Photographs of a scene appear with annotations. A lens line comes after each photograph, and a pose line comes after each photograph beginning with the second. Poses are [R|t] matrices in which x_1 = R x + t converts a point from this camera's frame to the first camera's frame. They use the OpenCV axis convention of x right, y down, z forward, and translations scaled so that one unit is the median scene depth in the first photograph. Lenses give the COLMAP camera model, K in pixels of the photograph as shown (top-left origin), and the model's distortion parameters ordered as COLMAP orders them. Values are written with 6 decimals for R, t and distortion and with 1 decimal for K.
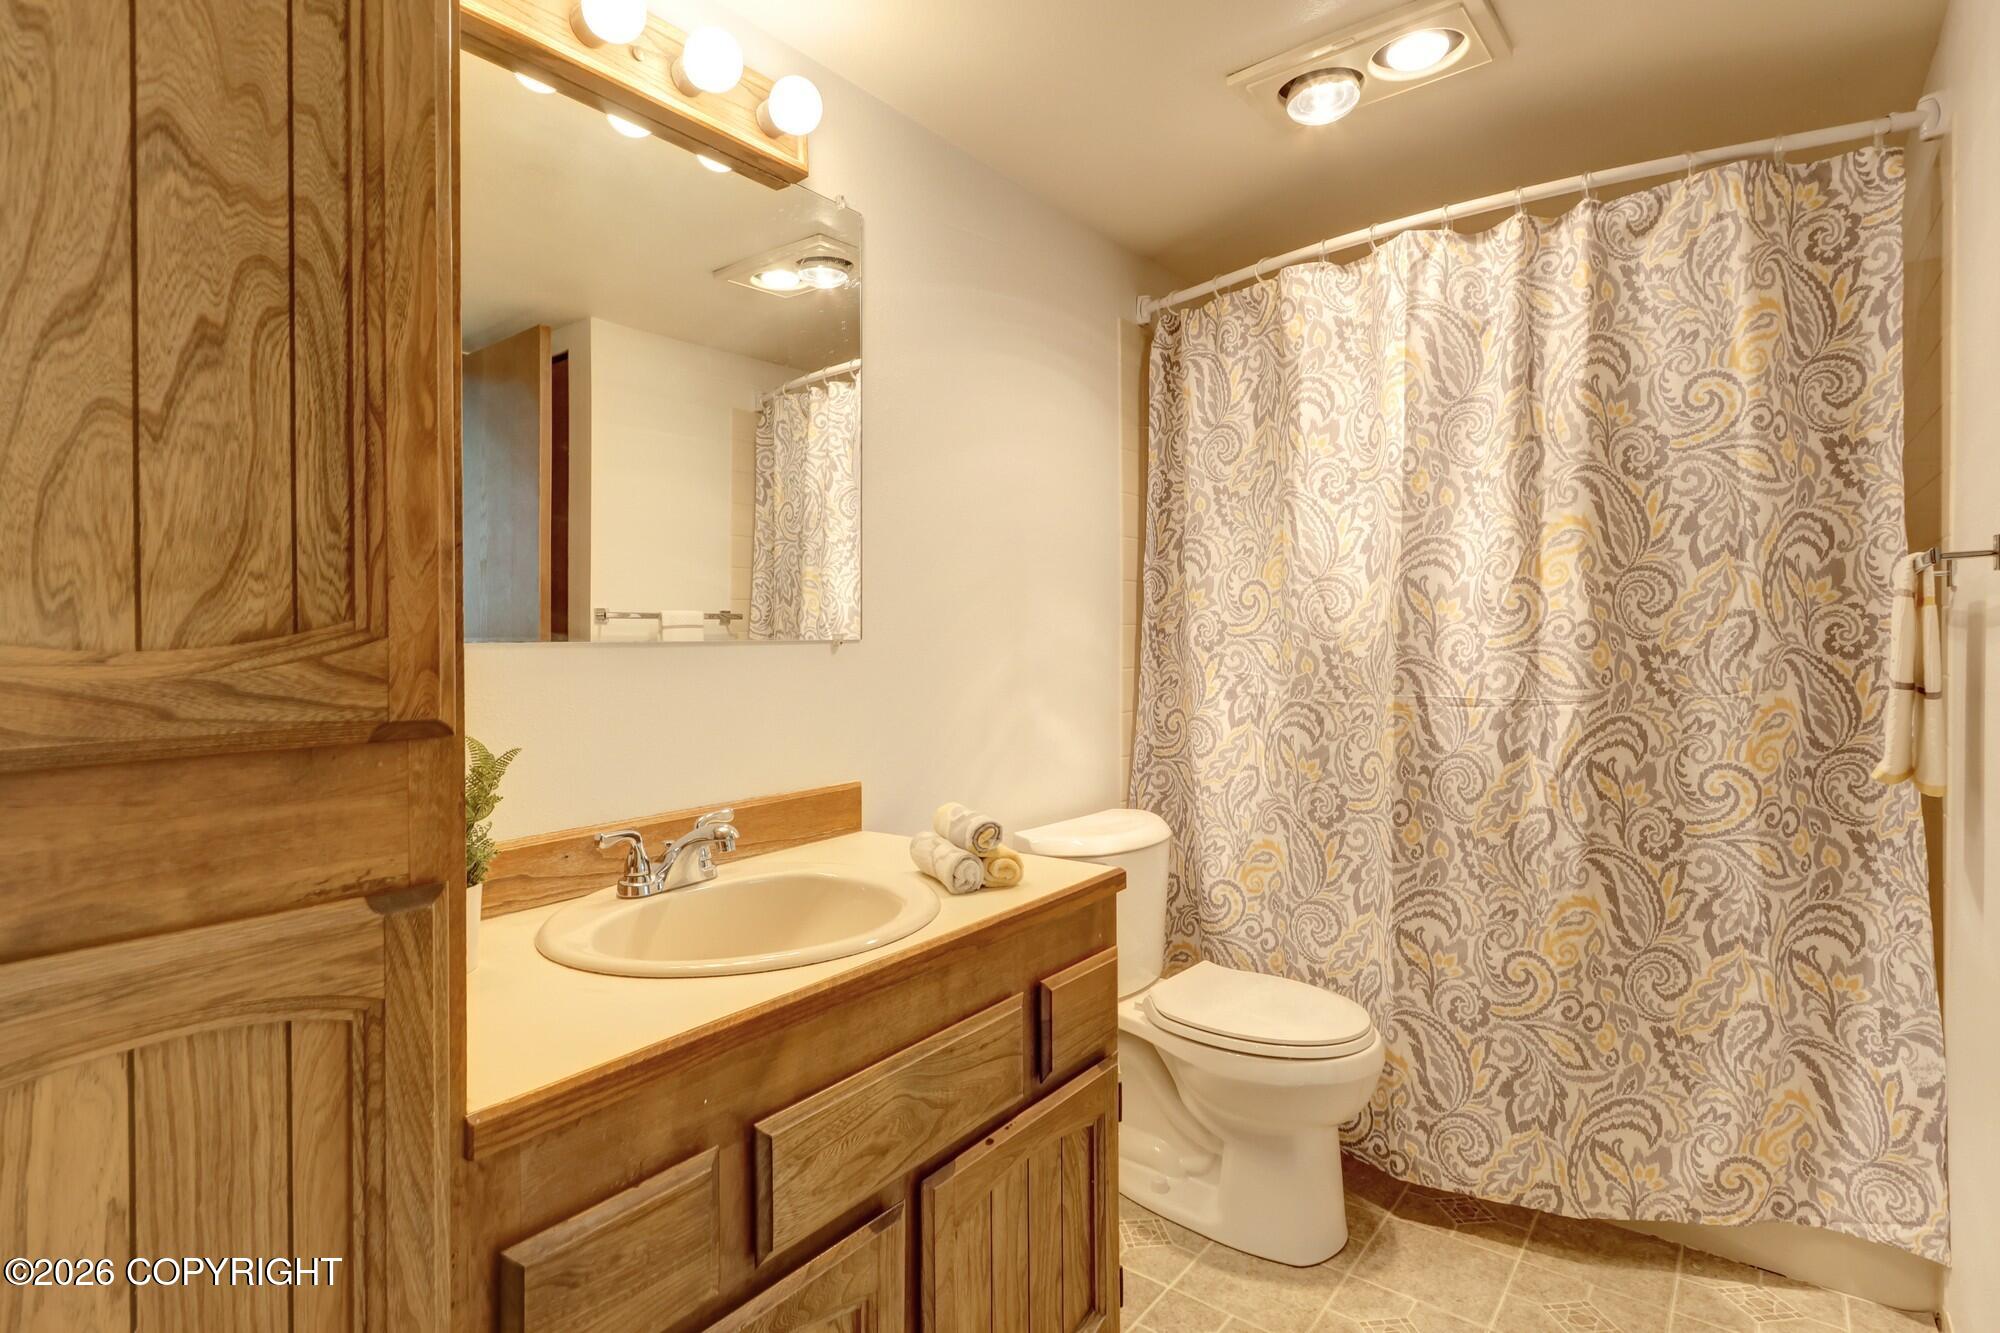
lens RADIAL K [[938.9, 0, 1020.3], [0, 938.9, 659.4], [0, 0, 1]] dist [0.009835, -0.004279]
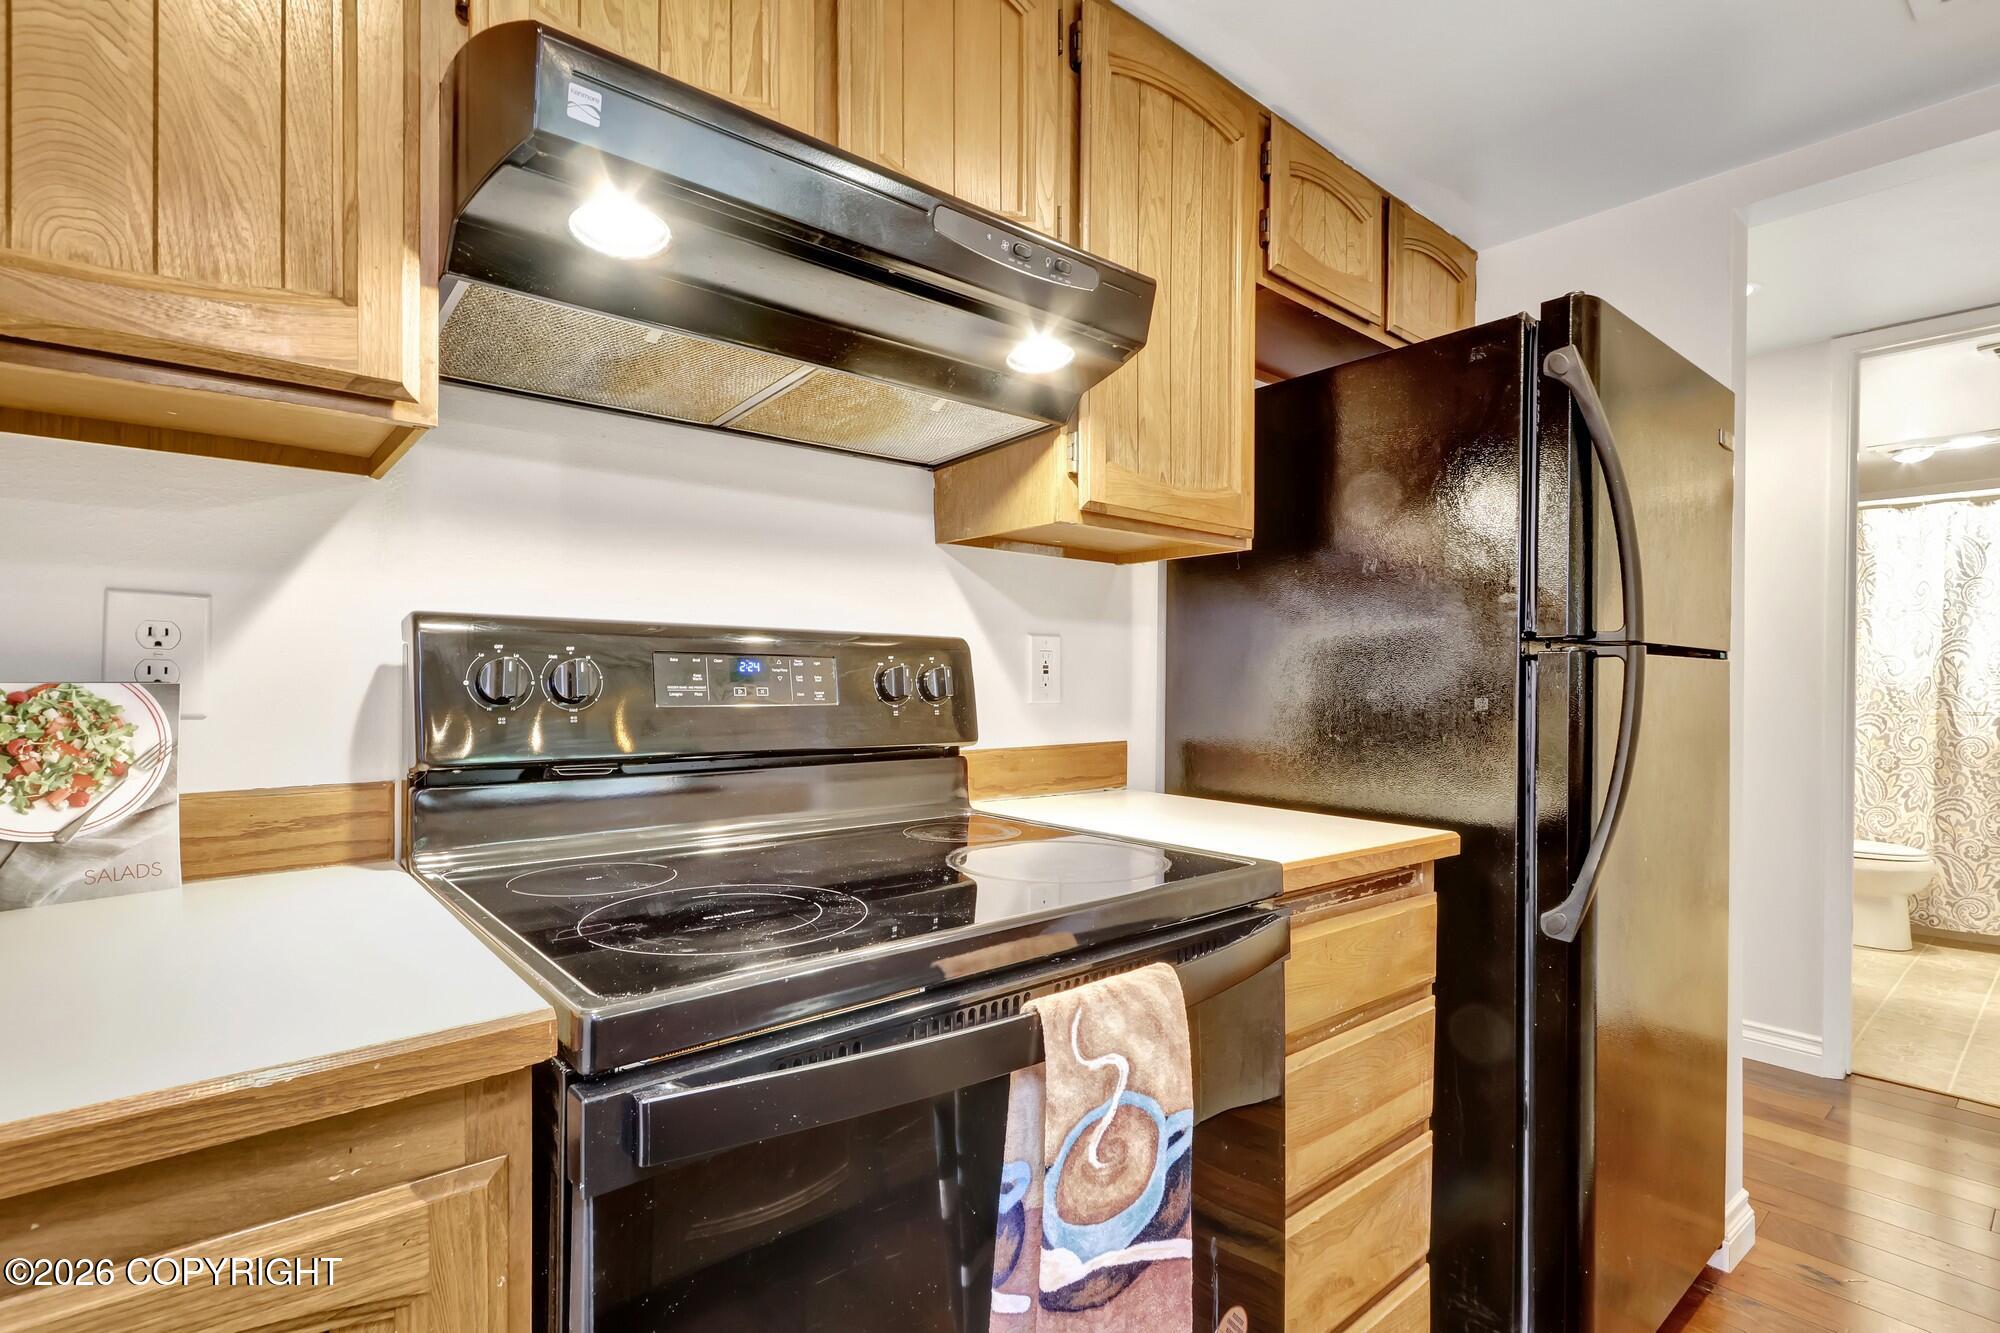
lens RADIAL K [[938.9, 0, 998.2], [0, 938.9, 684.8], [0, 0, 1]] dist [0.009835, -0.004279]
pose [[0.979271, 0.016291, -0.201899, -1.325832], [-0.017265, 0.999846, -0.003067, 0.023518], [0.201818, 0.006489, 0.979401, -1.635527]]
